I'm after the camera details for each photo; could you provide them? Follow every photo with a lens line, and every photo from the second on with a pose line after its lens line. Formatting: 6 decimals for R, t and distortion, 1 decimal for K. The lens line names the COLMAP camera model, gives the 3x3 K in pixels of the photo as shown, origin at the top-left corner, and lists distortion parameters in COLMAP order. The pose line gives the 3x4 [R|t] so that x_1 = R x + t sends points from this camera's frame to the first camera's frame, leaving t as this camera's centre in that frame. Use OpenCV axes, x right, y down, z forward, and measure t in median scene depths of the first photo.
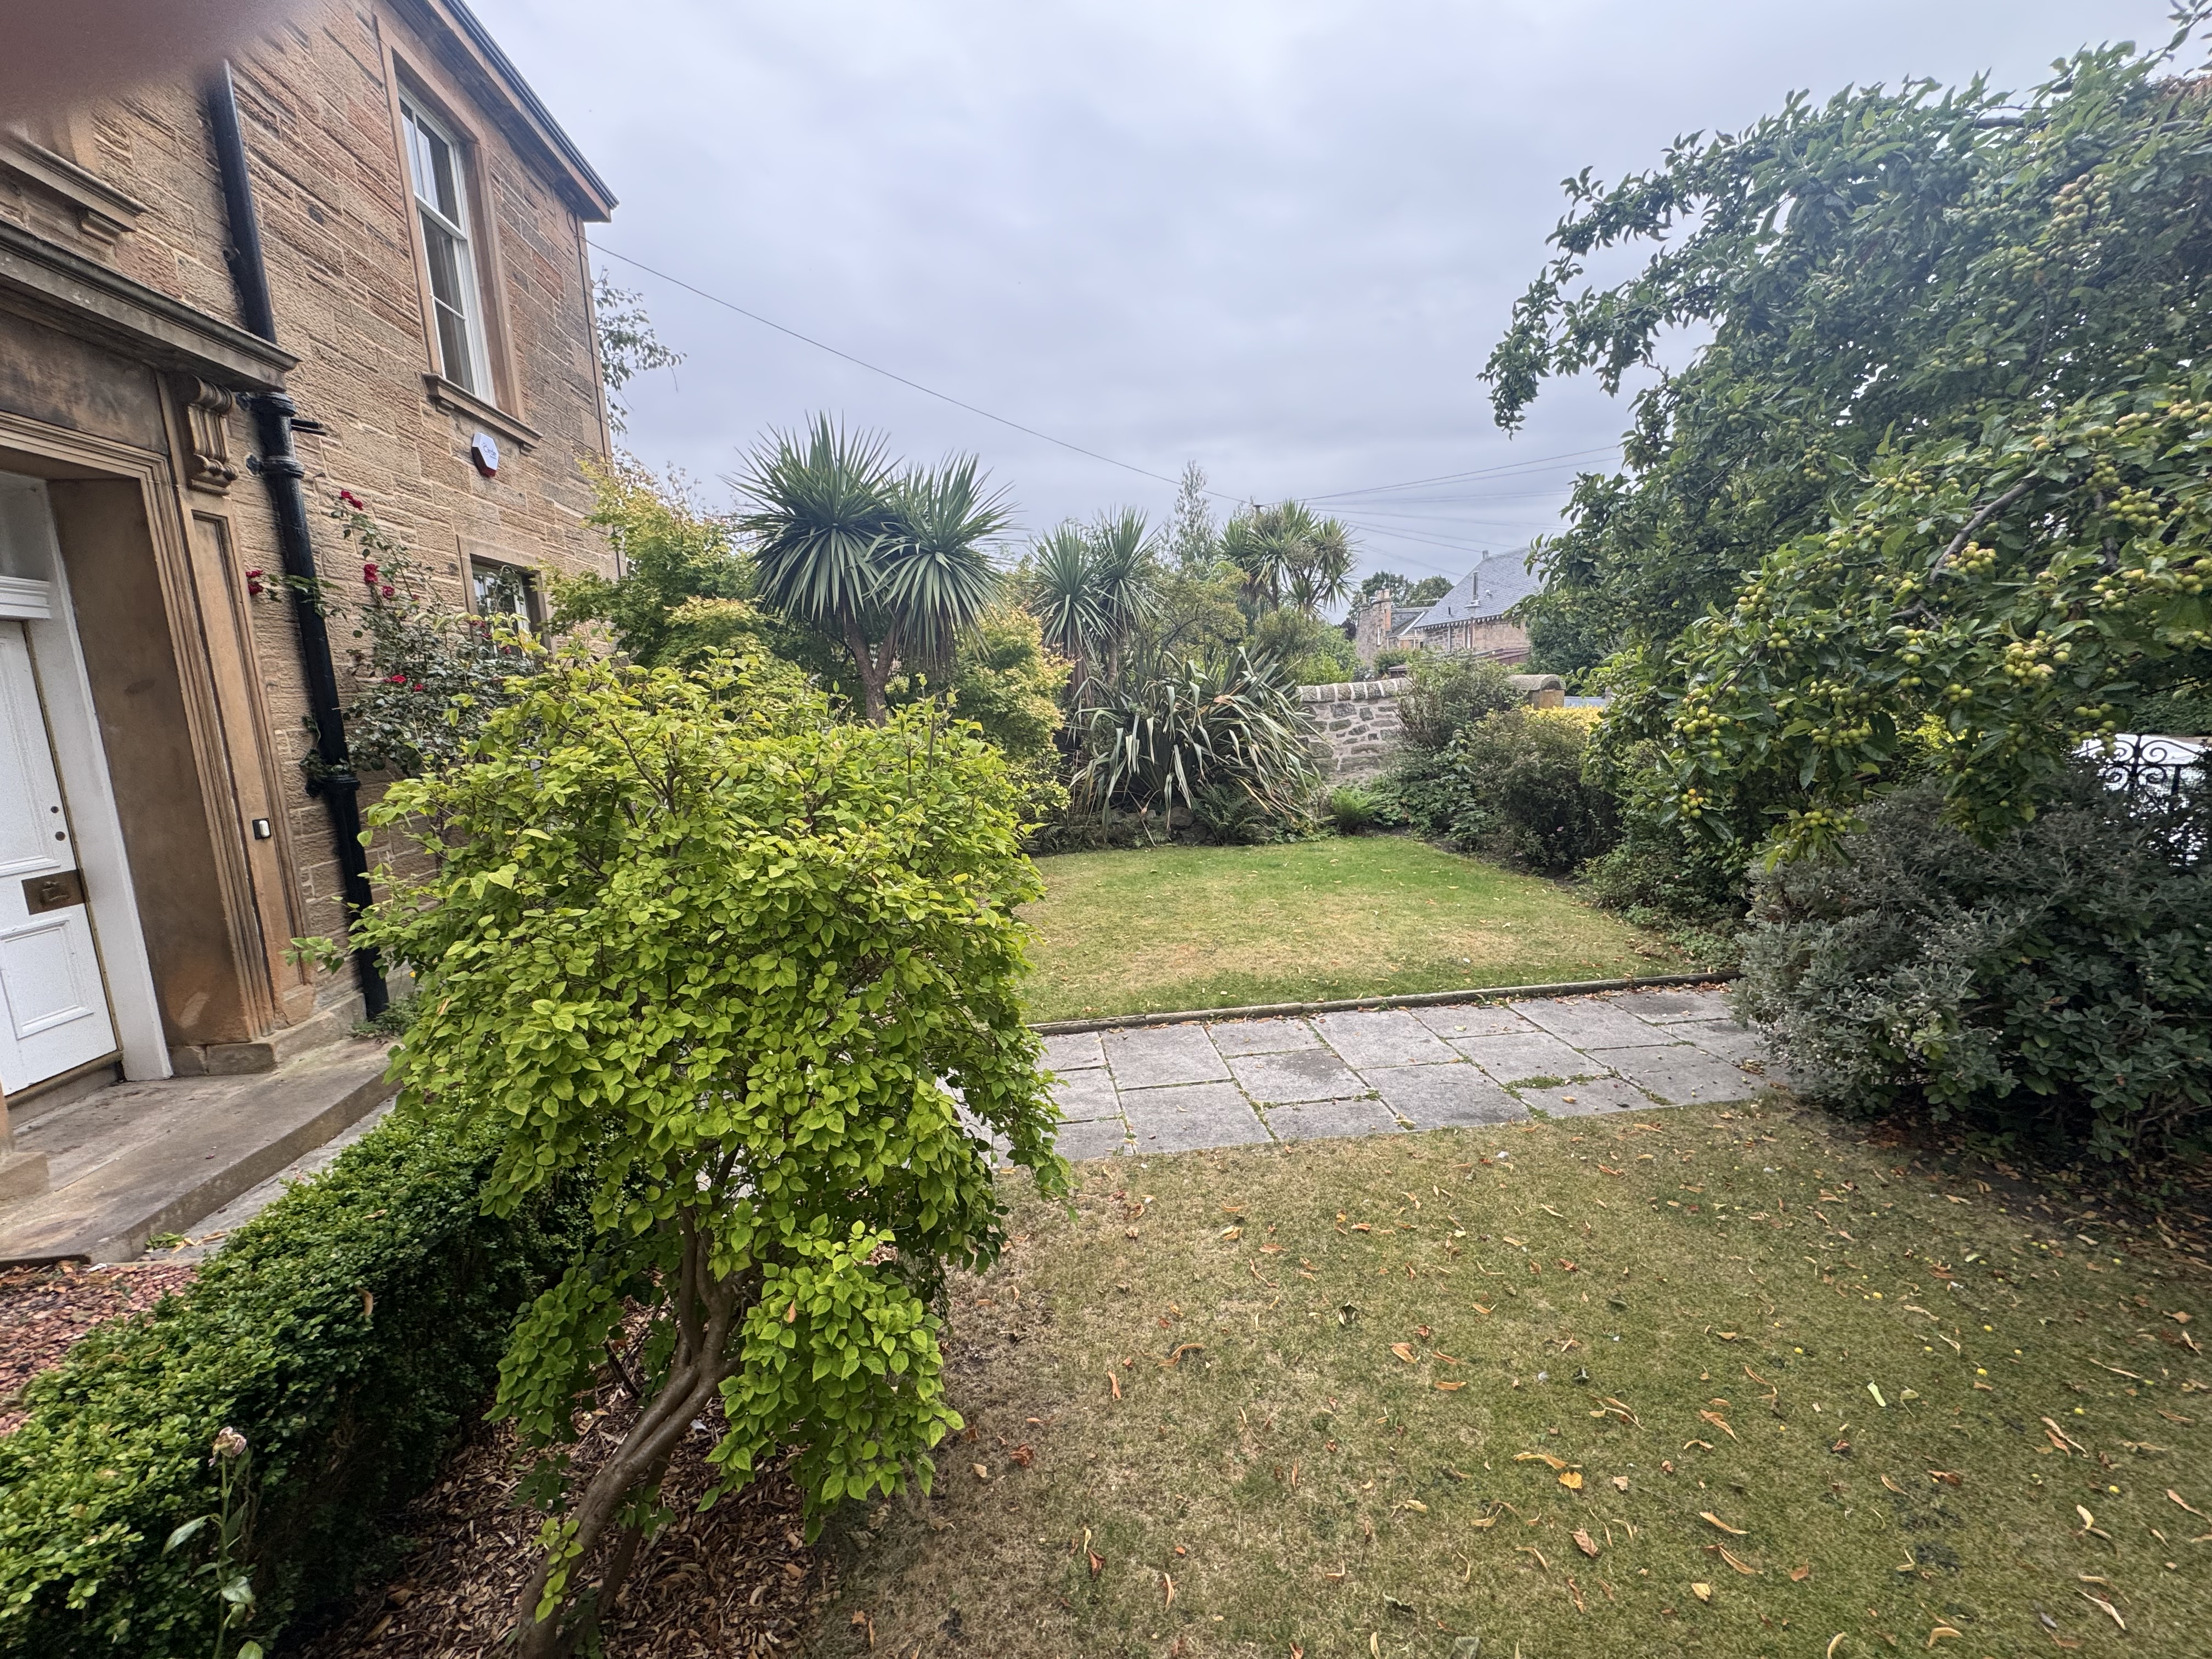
lens RADIAL K [[892.9, 0, 1106.8], [0, 892.9, 827.2], [0, 0, 1]] dist [-0.000059, 0.000012]
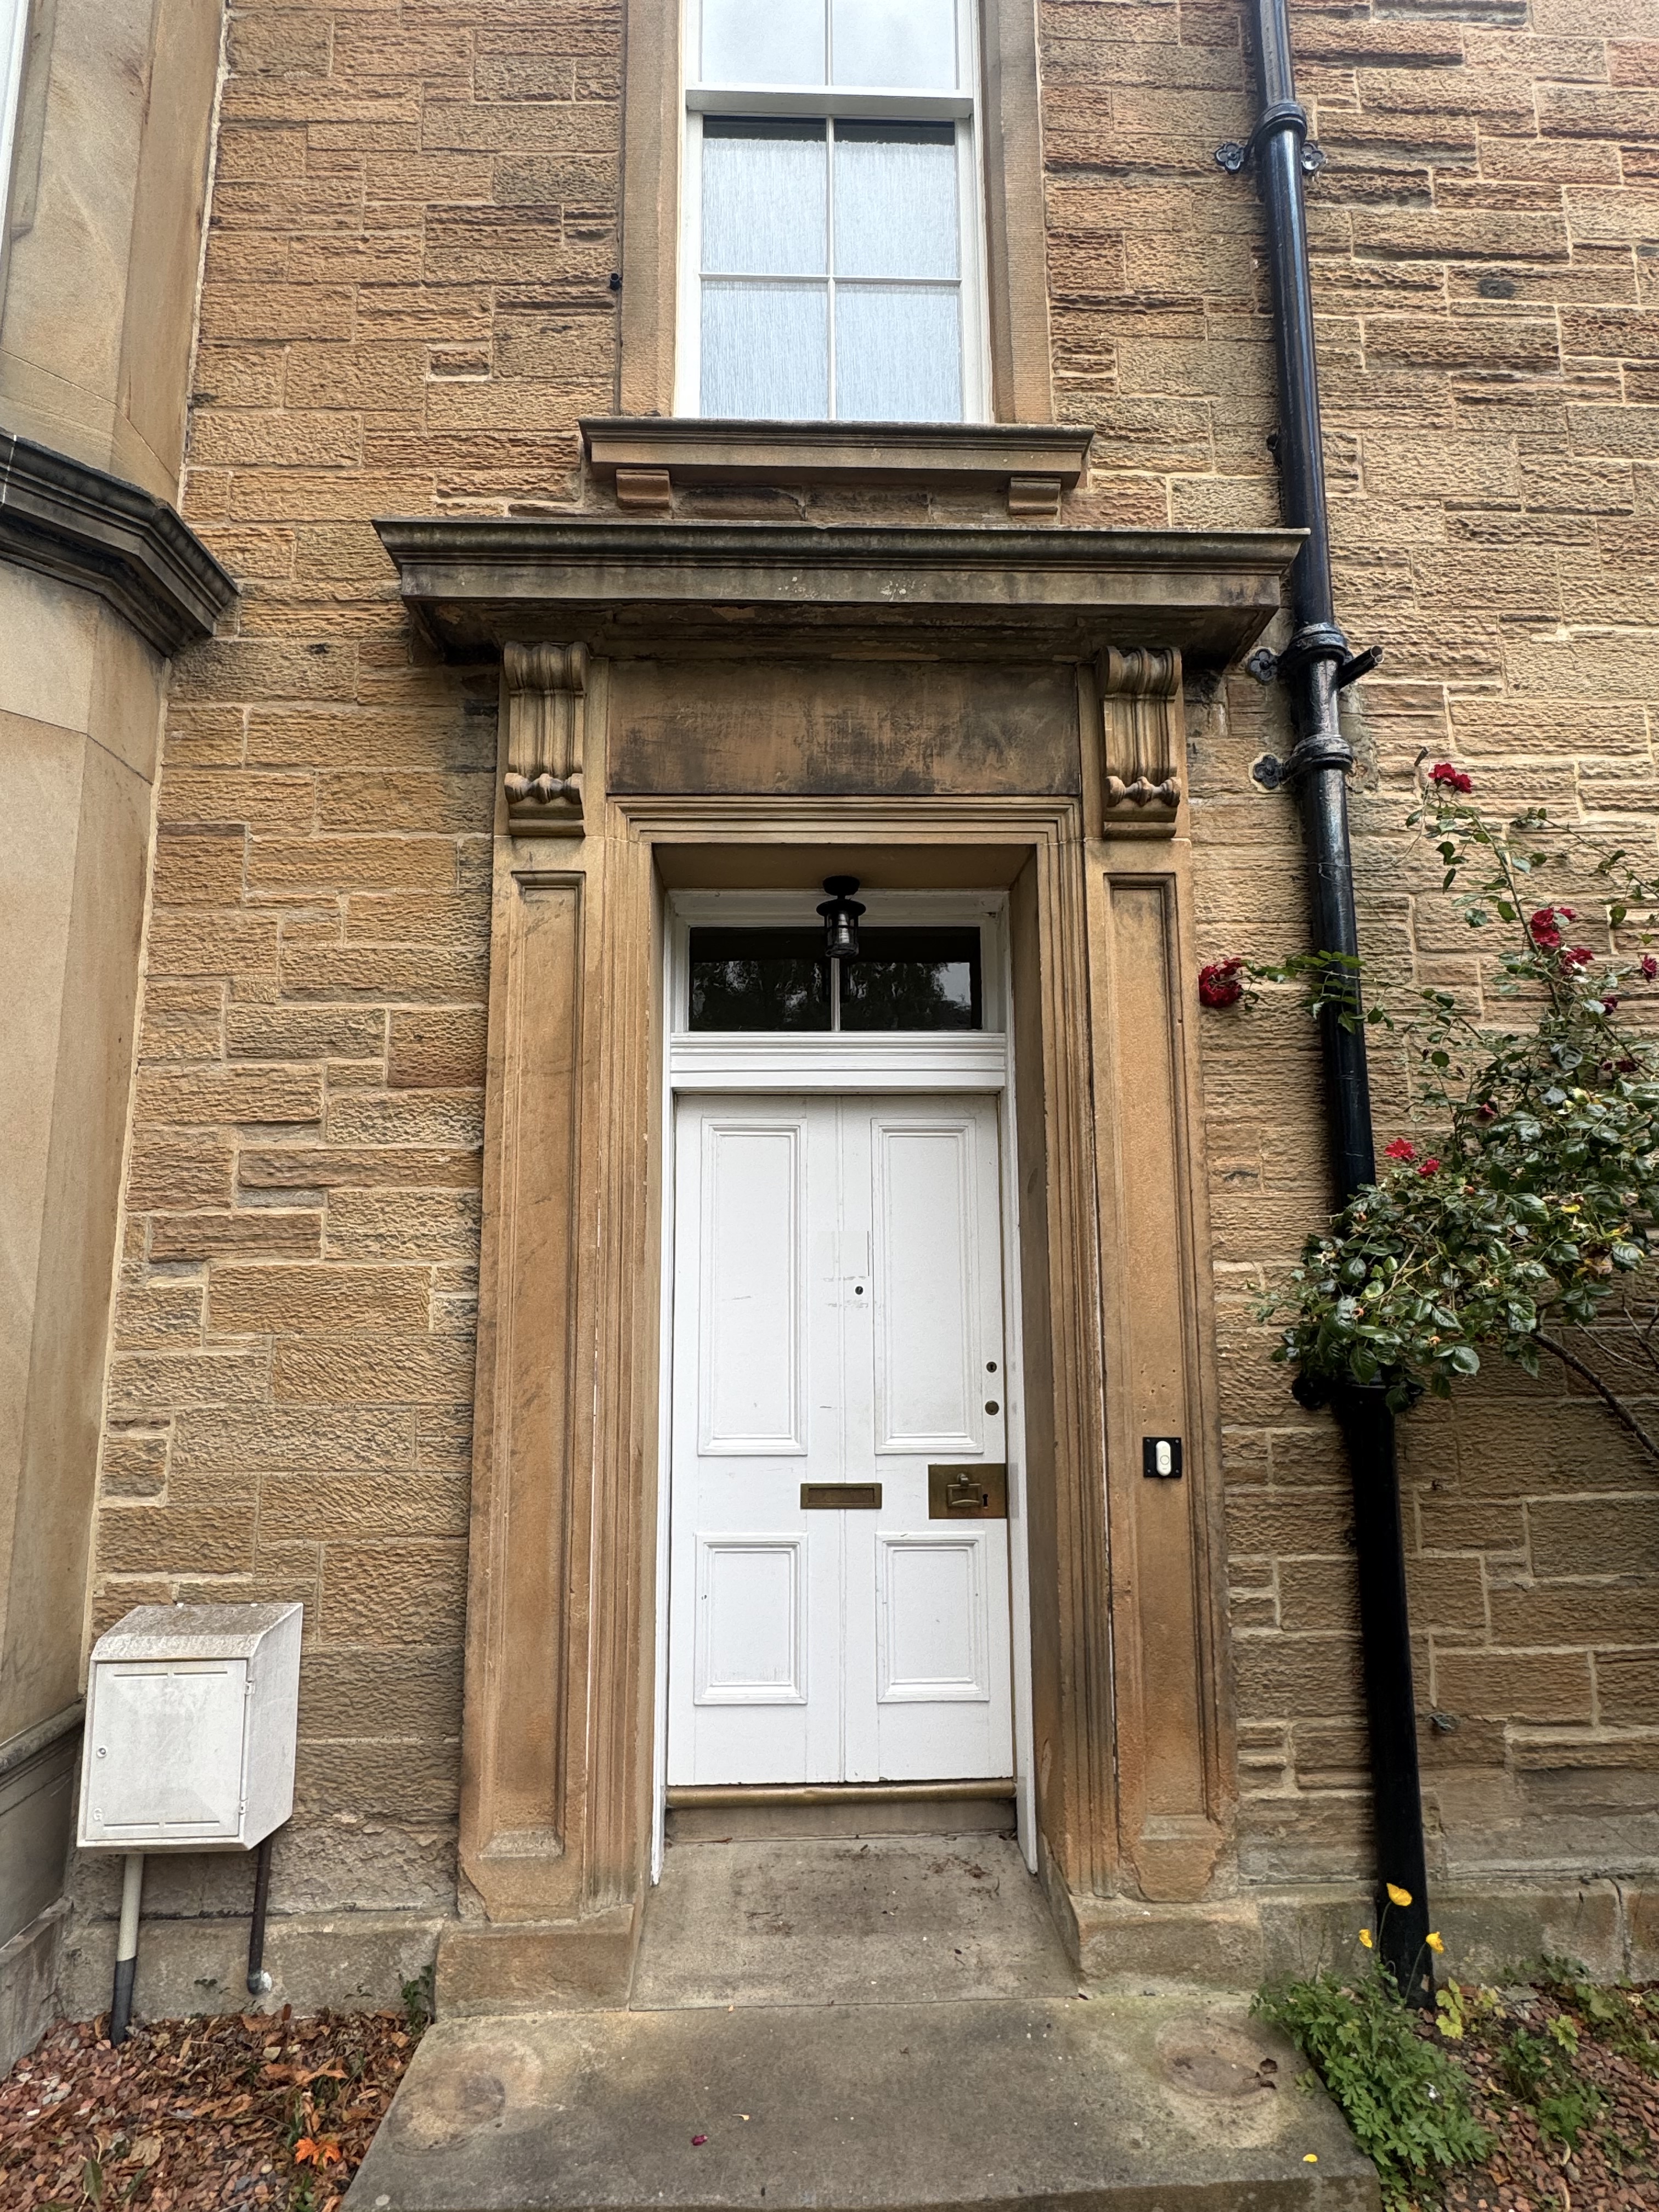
lens RADIAL K [[1123.5, 0, 830.4], [0, 1123.5, 1102.0], [0, 0, 1]] dist [-0.002790, -0.000607]
pose [[-0.078060, -0.100920, -0.991827, -0.301846], [-0.148061, 0.985004, -0.088573, -0.117903], [0.985893, 0.139937, -0.091832, 0.893739]]
